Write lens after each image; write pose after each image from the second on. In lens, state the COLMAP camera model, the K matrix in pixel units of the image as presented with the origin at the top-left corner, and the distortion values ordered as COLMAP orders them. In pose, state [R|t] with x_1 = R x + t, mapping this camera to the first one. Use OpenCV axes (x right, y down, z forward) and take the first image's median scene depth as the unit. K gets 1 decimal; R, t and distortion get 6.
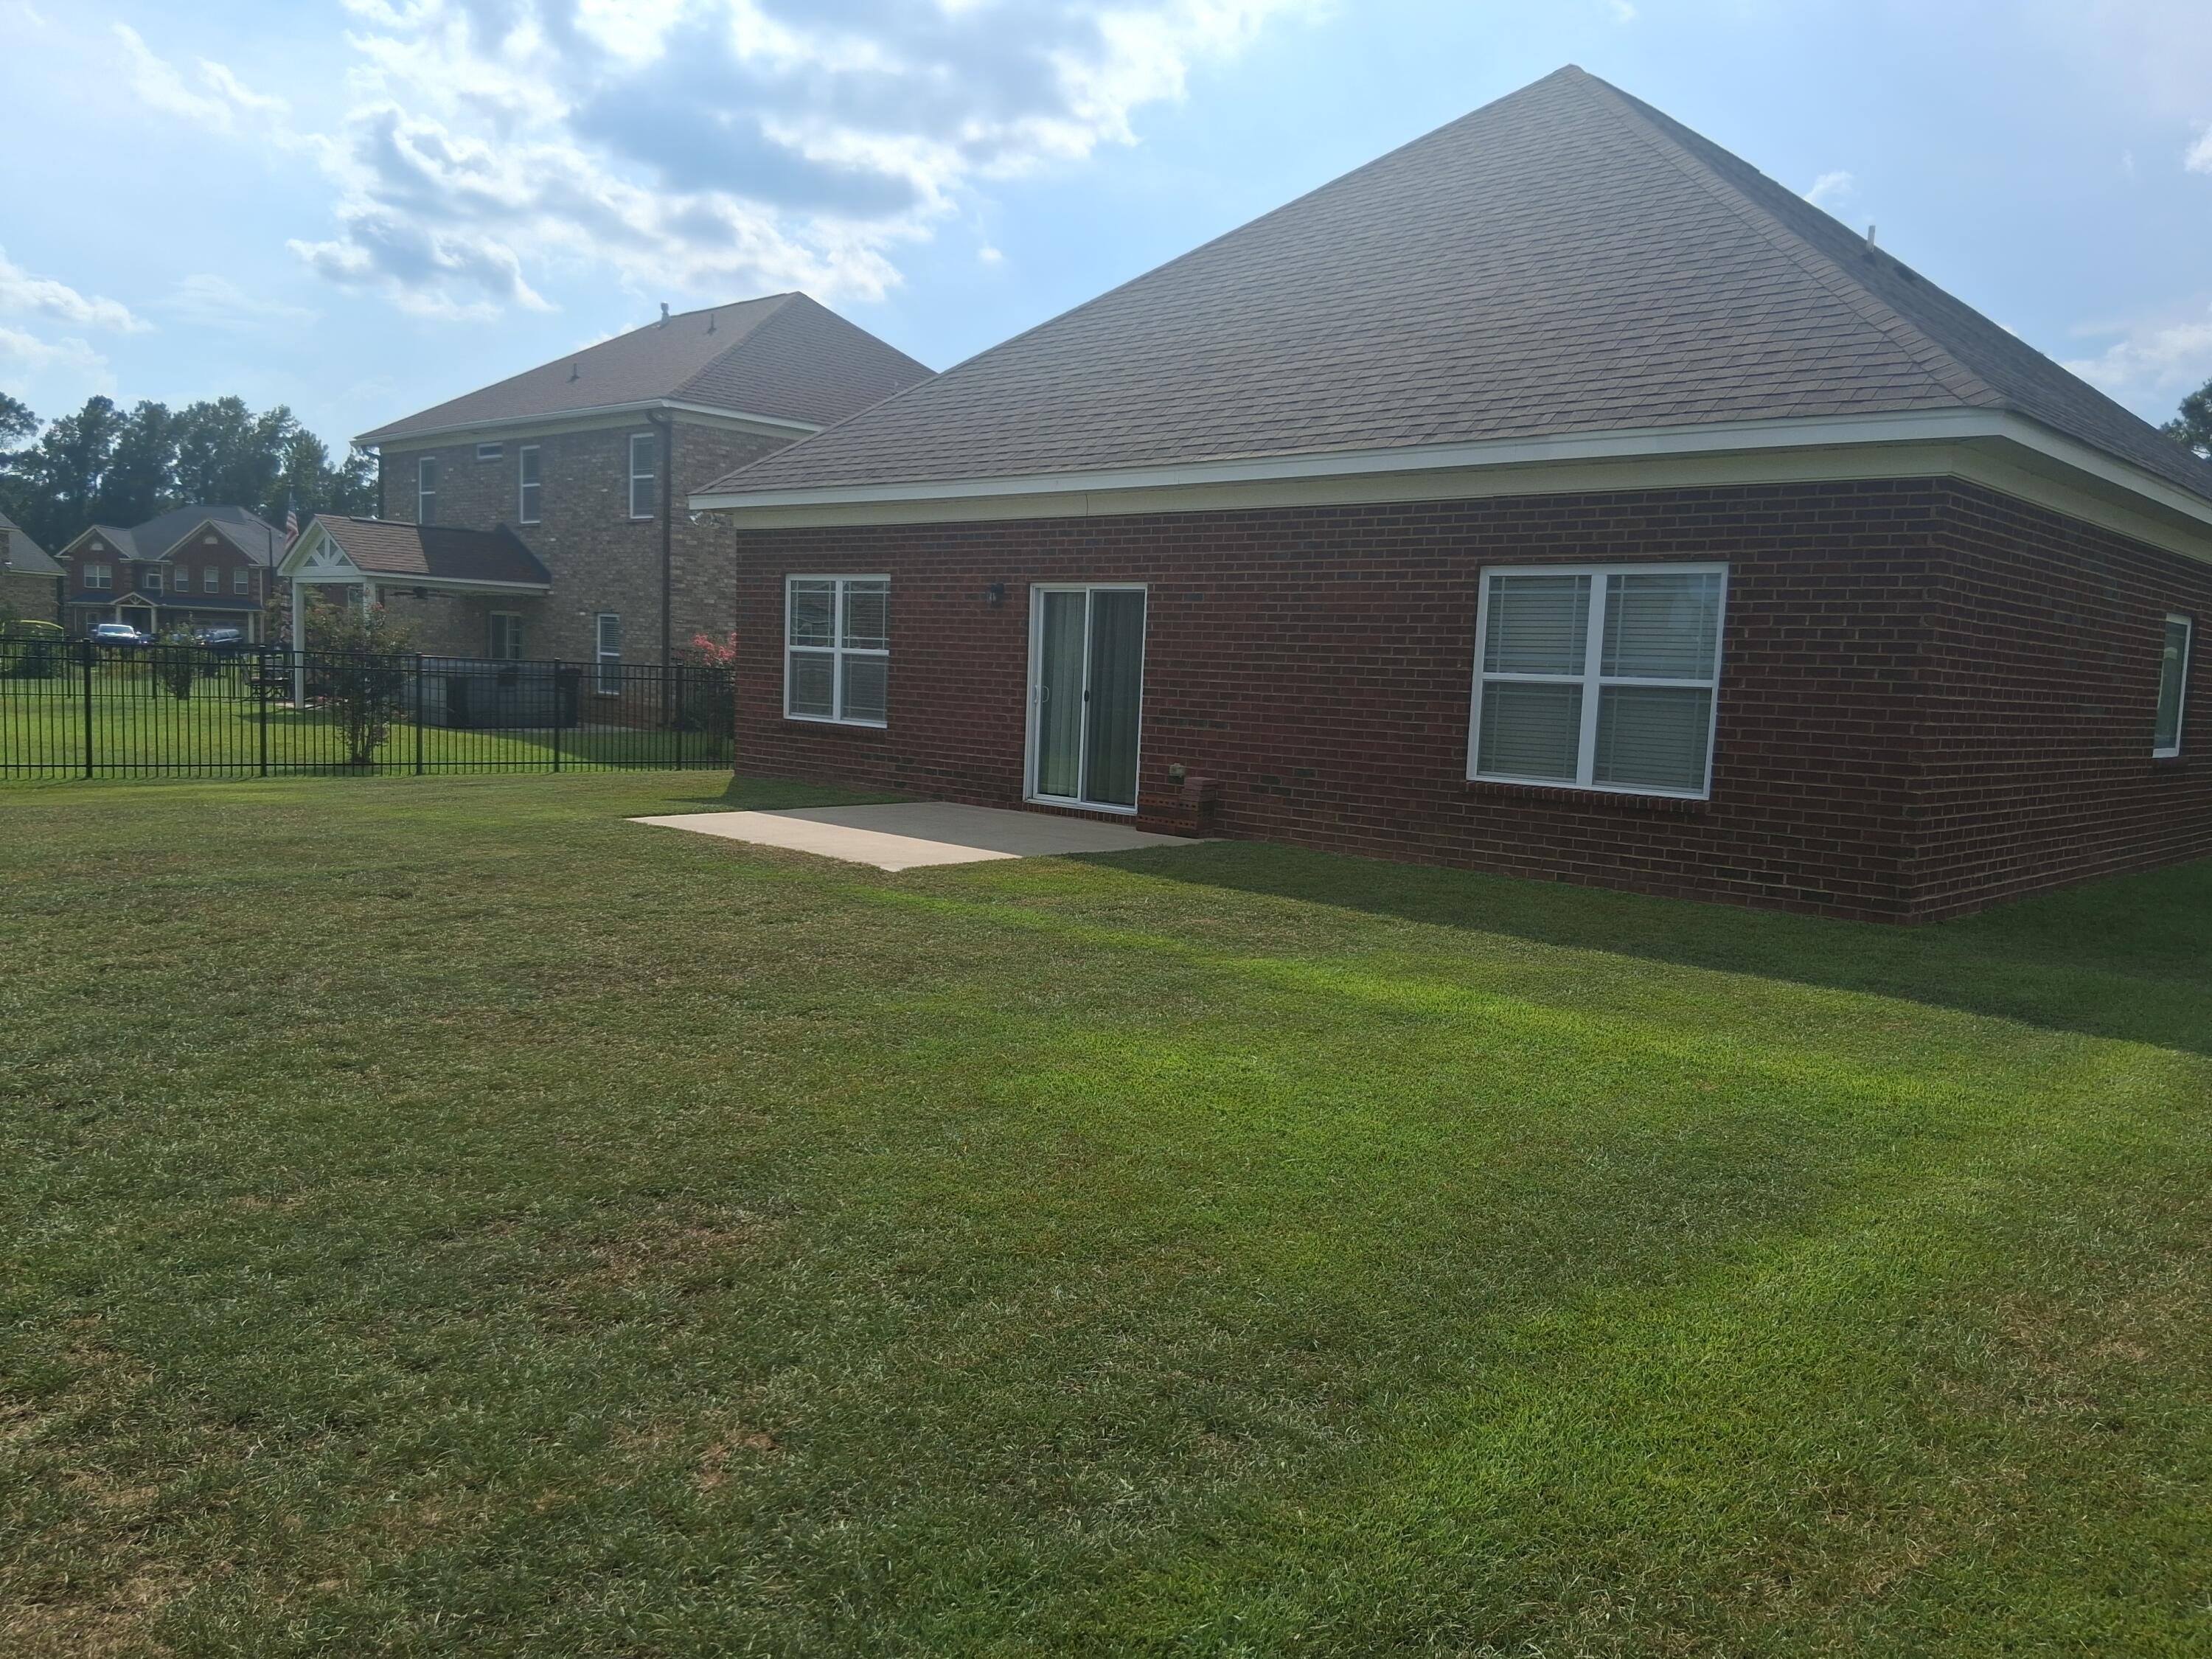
lens RADIAL K [[1658.0, 0, 1106.0], [0, 1658.0, 829.5], [0, 0, 1]] dist [0.127859, -0.237757]
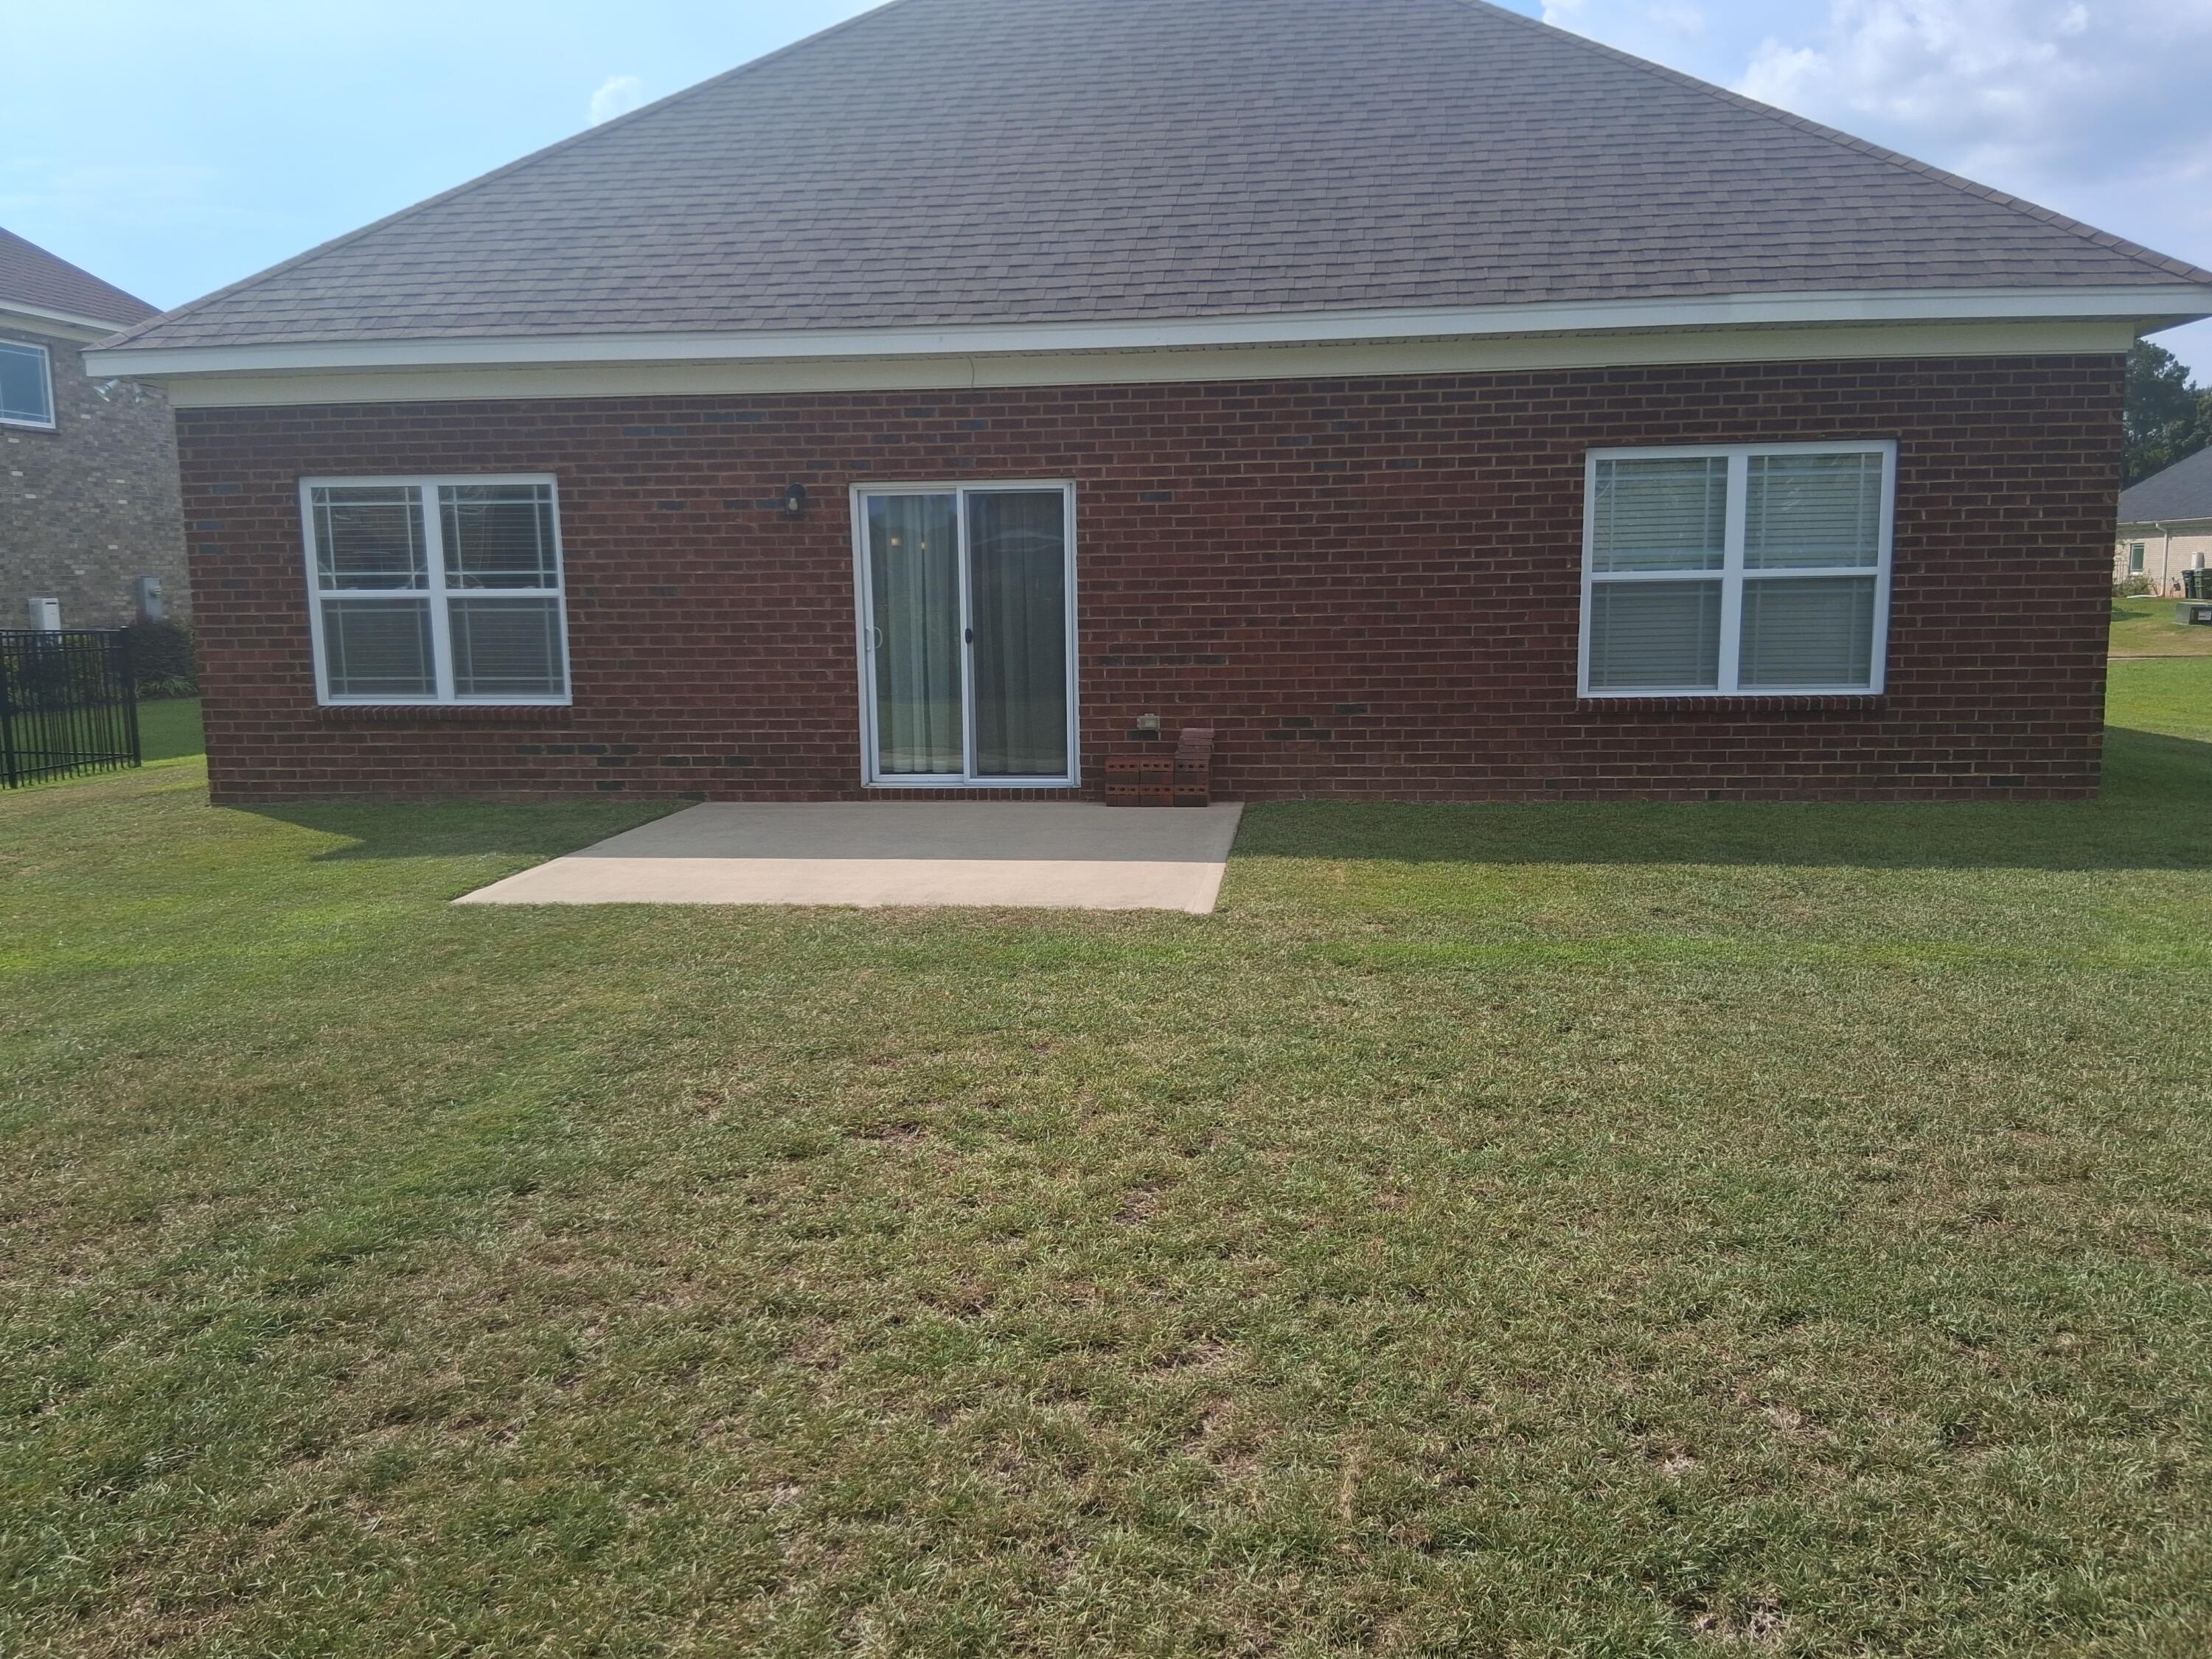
lens RADIAL K [[1658.0, 0, 1106.0], [0, 1658.0, 829.5], [0, 0, 1]] dist [0.127859, -0.237757]
pose [[0.796962, -0.138500, 0.587936, -0.503985], [0.107301, 0.990338, 0.087844, -0.065203], [-0.594422, -0.006922, 0.804124, 0.445815]]
